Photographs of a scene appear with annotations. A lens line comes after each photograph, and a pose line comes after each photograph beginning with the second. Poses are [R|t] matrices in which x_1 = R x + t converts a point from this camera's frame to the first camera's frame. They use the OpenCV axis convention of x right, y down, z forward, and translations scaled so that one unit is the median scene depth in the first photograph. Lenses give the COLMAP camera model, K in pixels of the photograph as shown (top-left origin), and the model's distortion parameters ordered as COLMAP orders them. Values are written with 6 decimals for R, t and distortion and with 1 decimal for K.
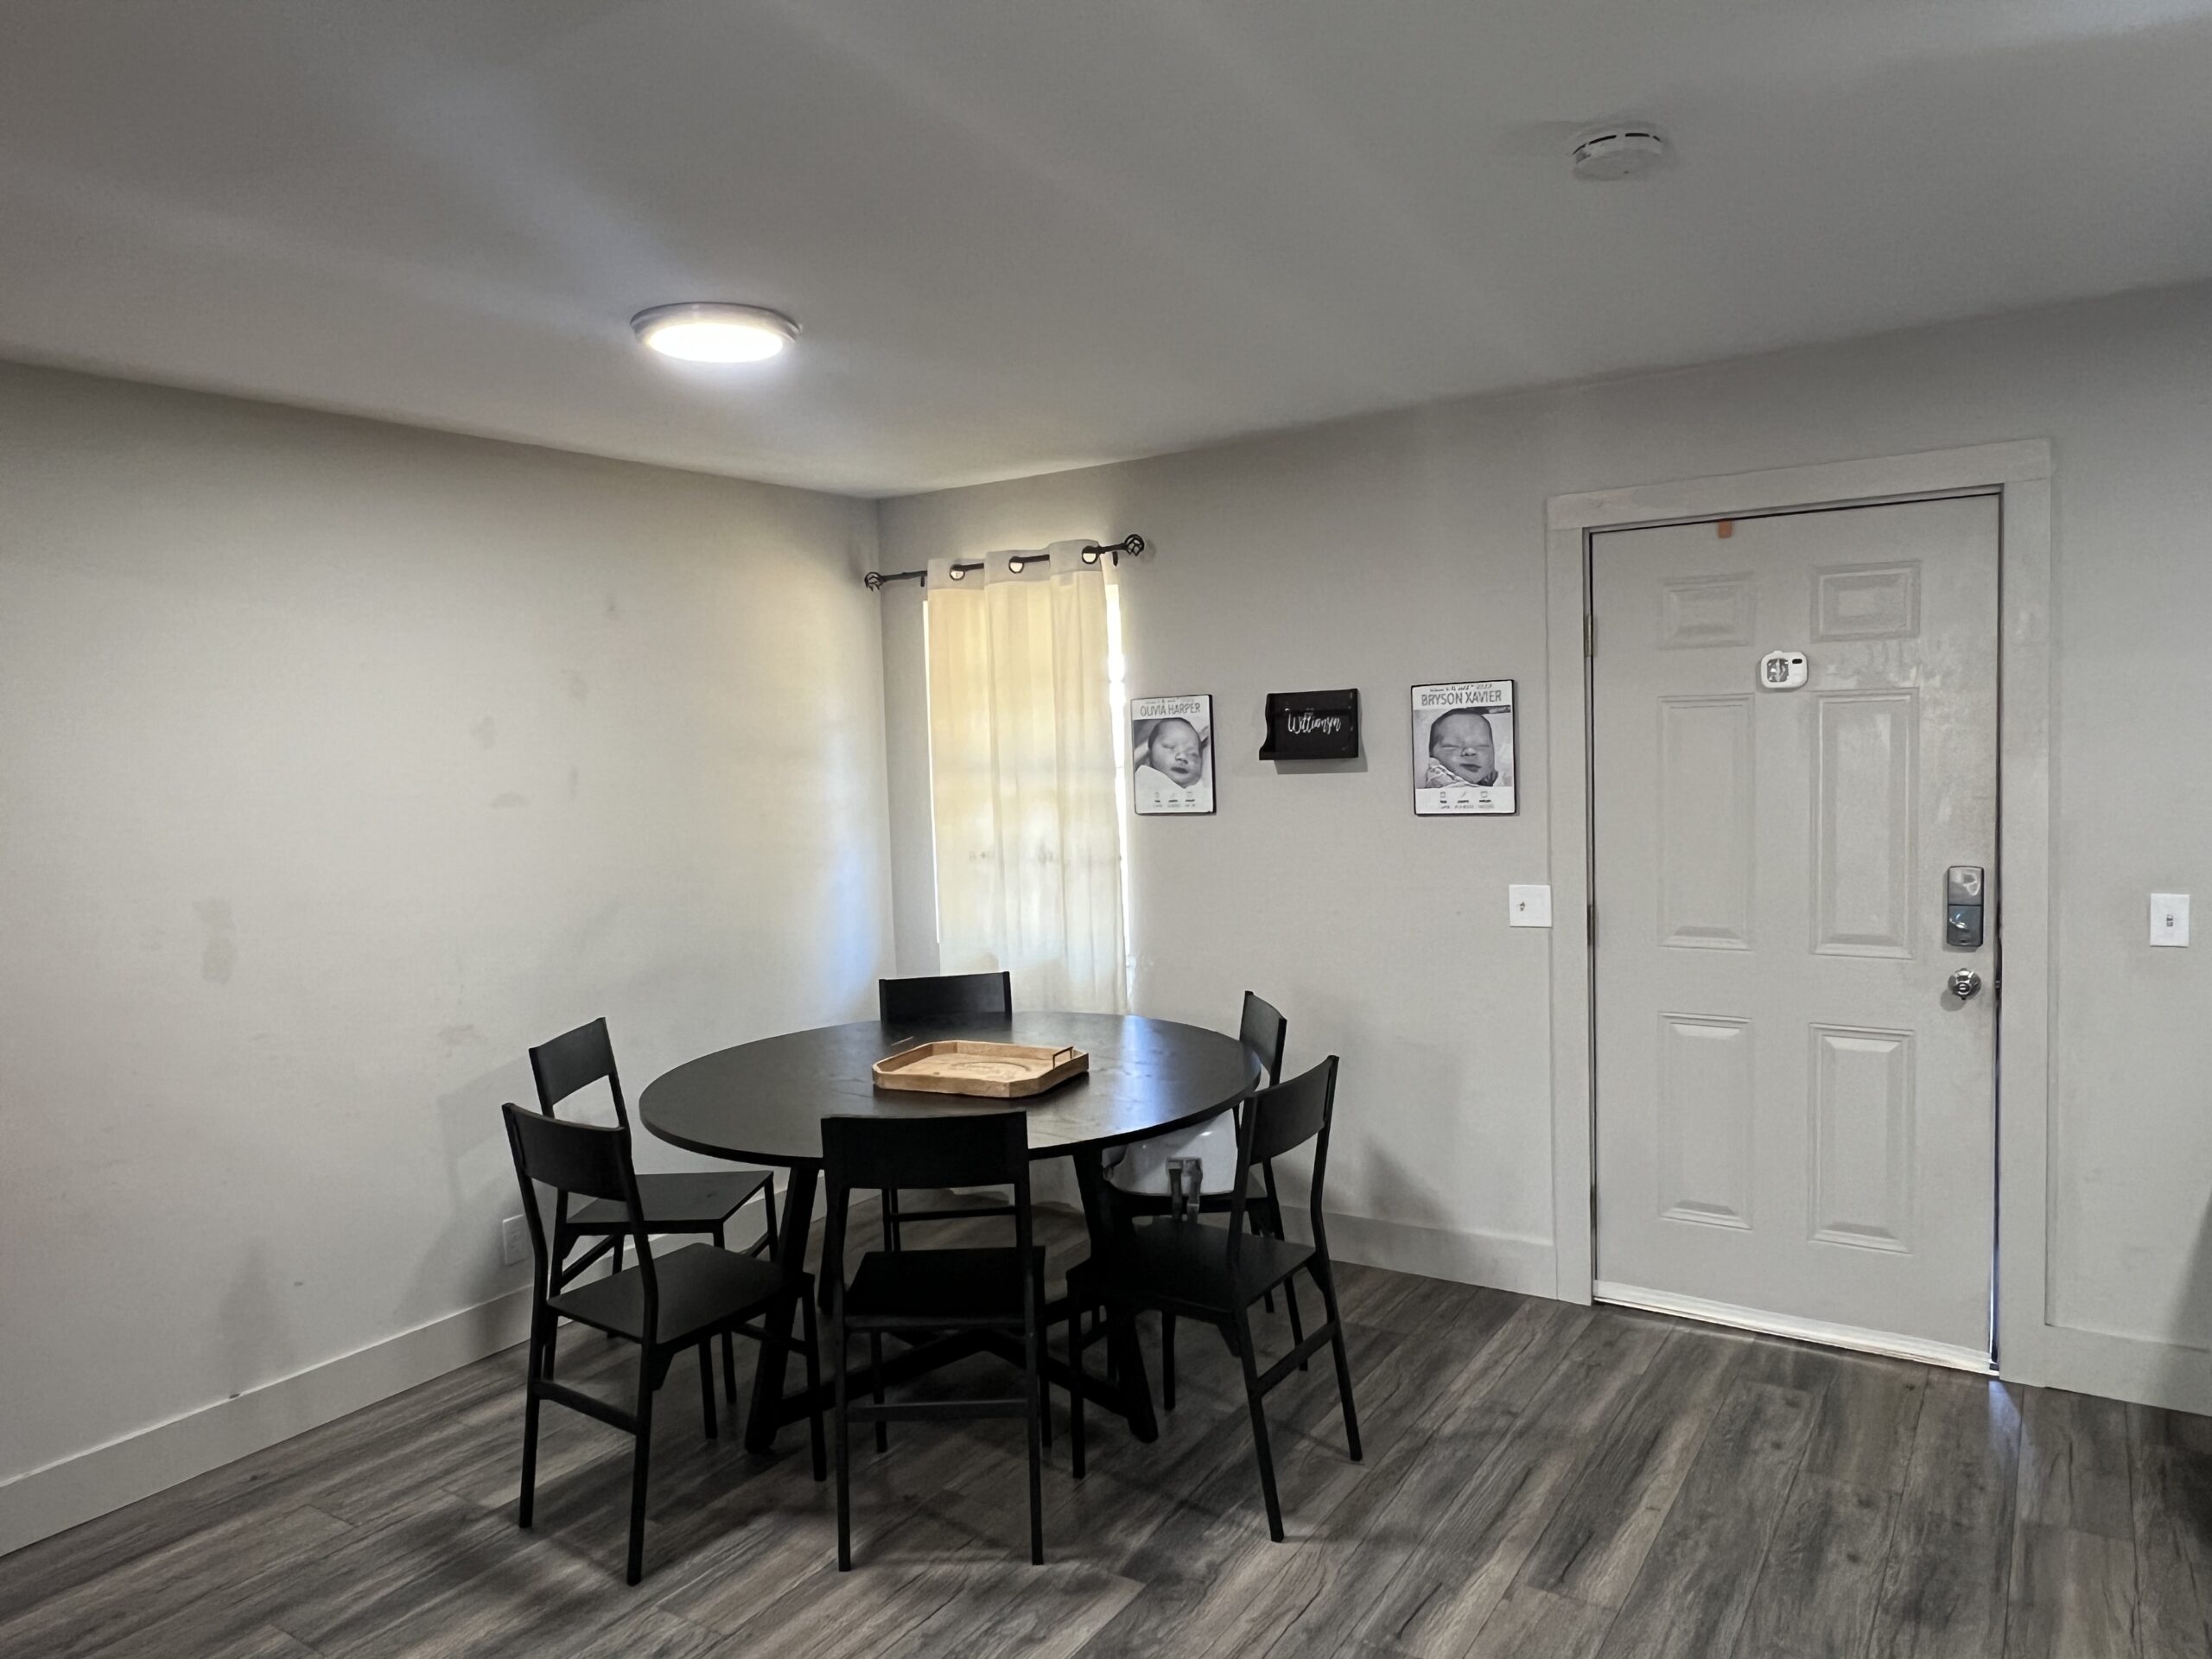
lens RADIAL K [[1502.8, 0, 1089.2], [0, 1502.8, 833.3], [0, 0, 1]] dist [0.012196, -0.002021]
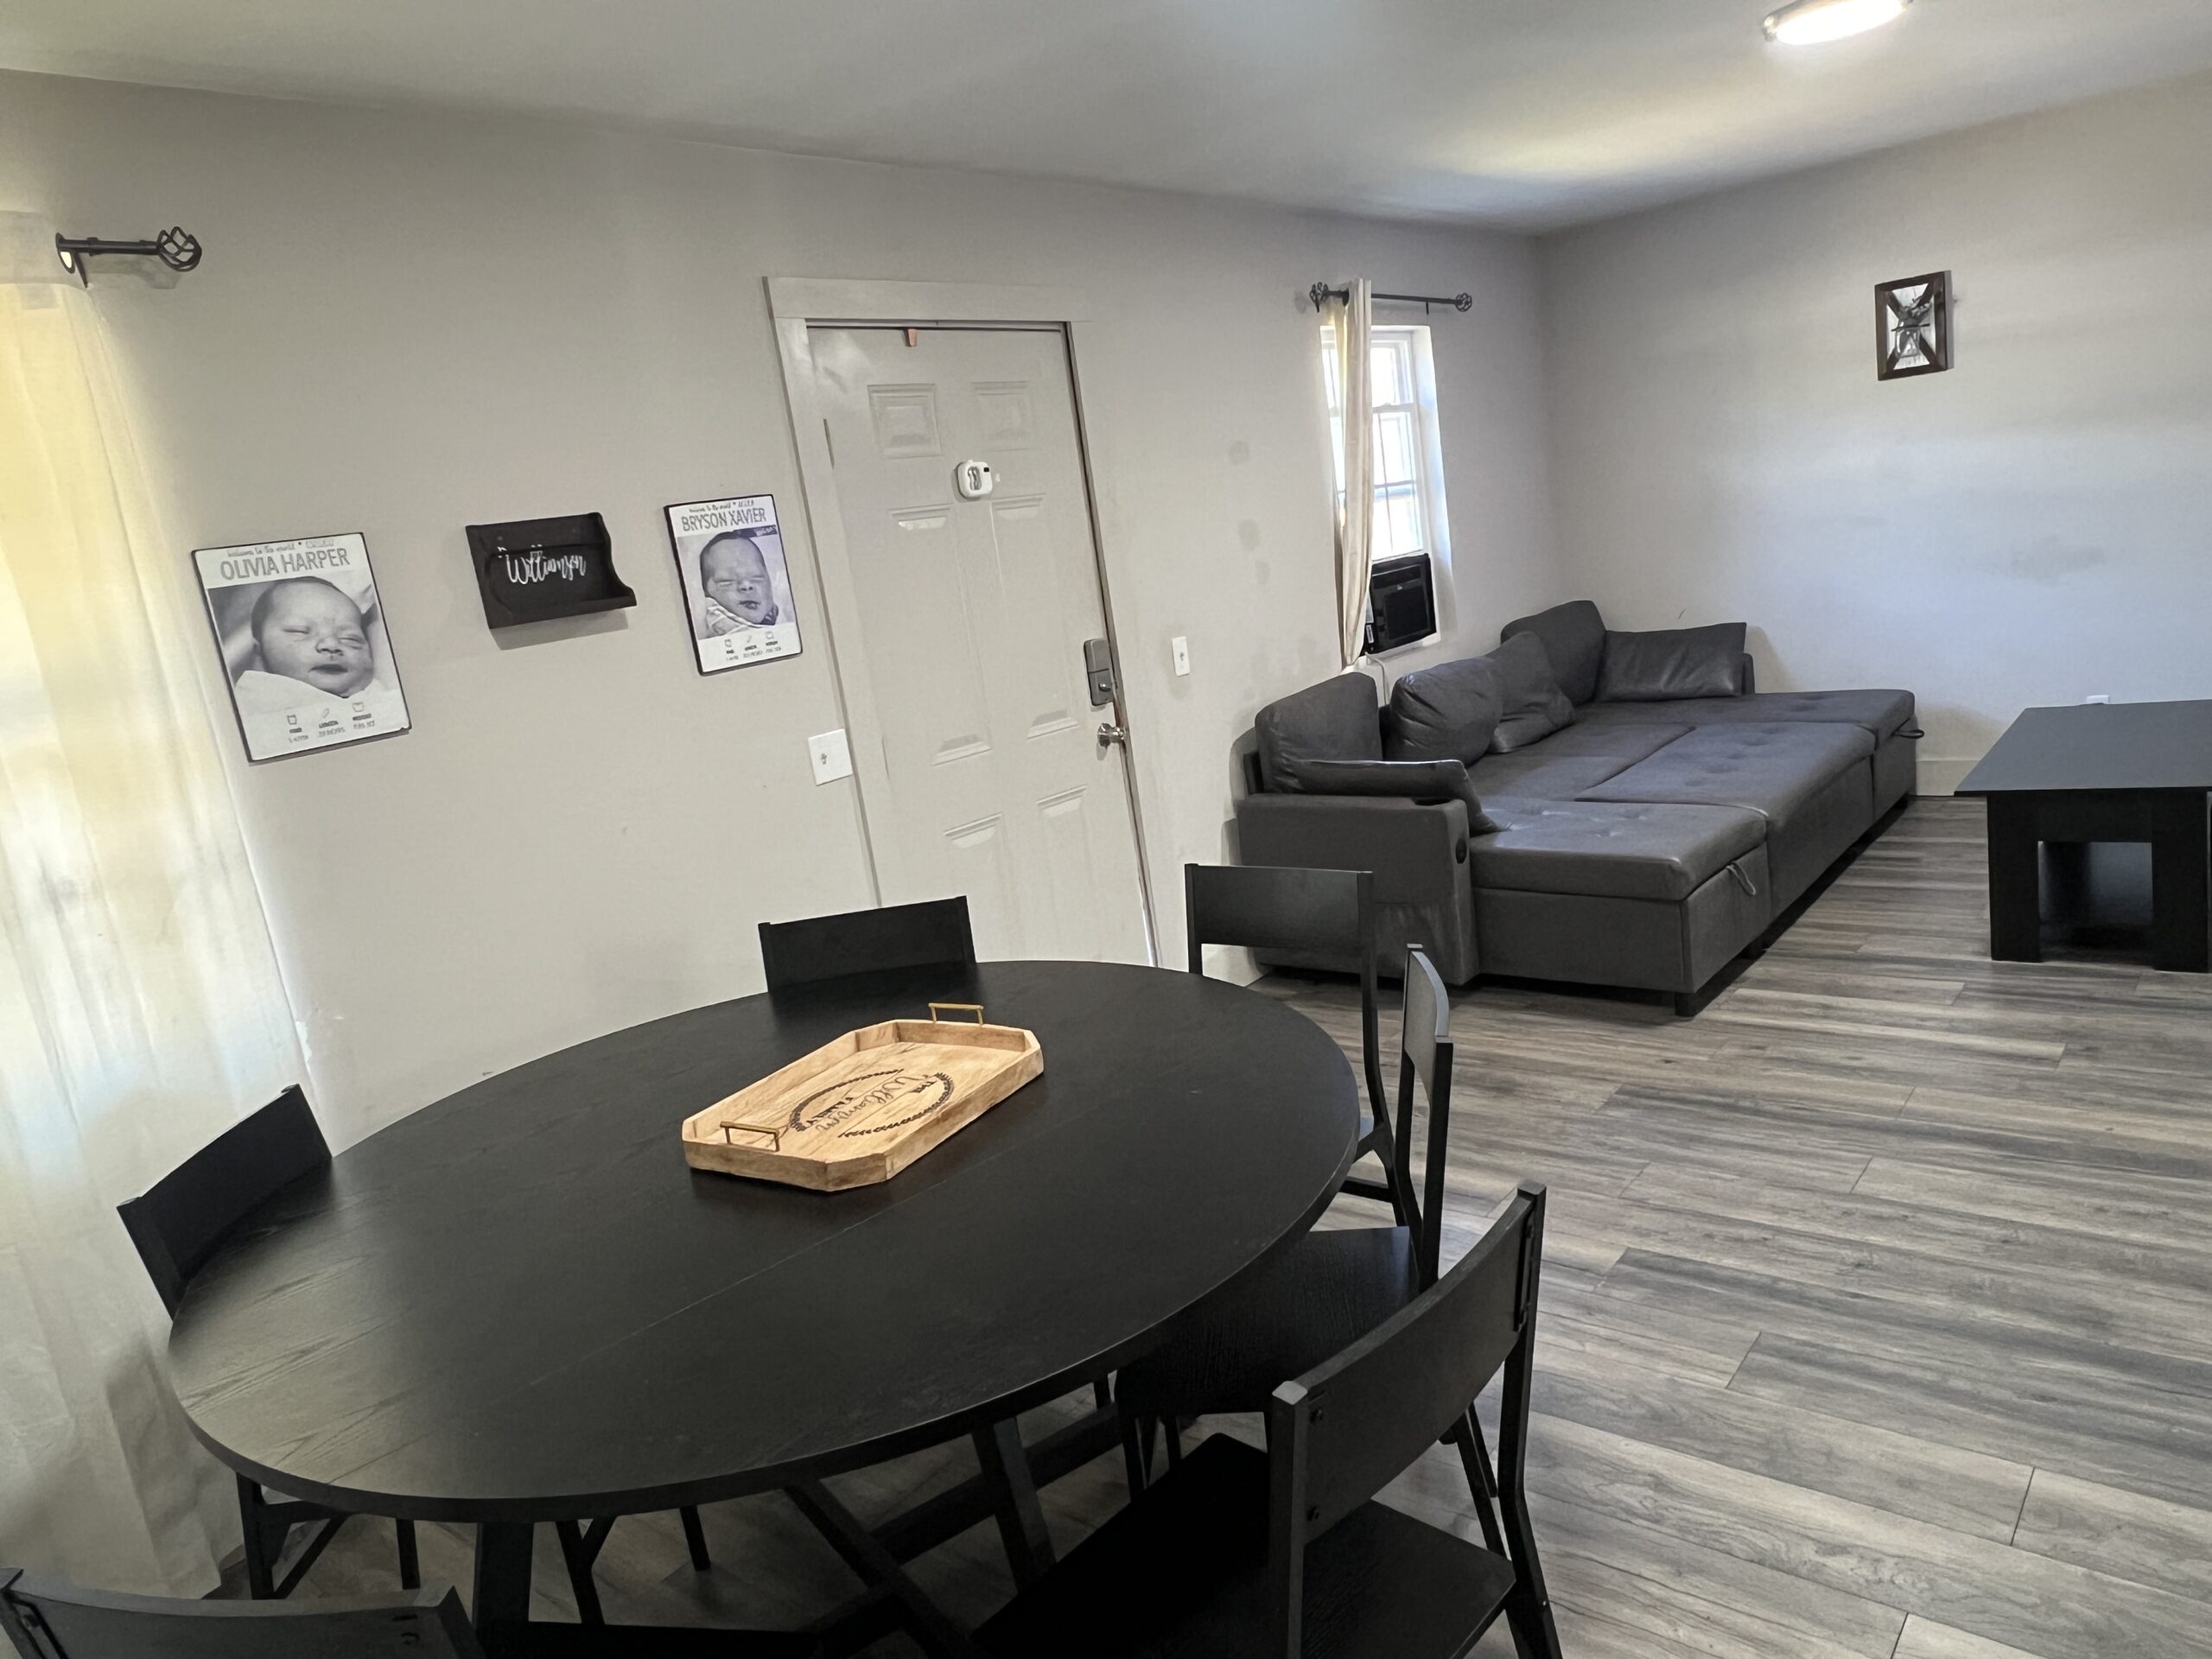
lens RADIAL K [[1502.8, 0, 1117.2], [0, 1502.8, 823.8], [0, 0, 1]] dist [0.012196, -0.002021]
pose [[0.101499, -0.175887, 0.979164, -0.542738], [0.201466, 0.967487, 0.152906, -0.013499], [-0.974223, 0.181748, 0.133634, 0.718347]]
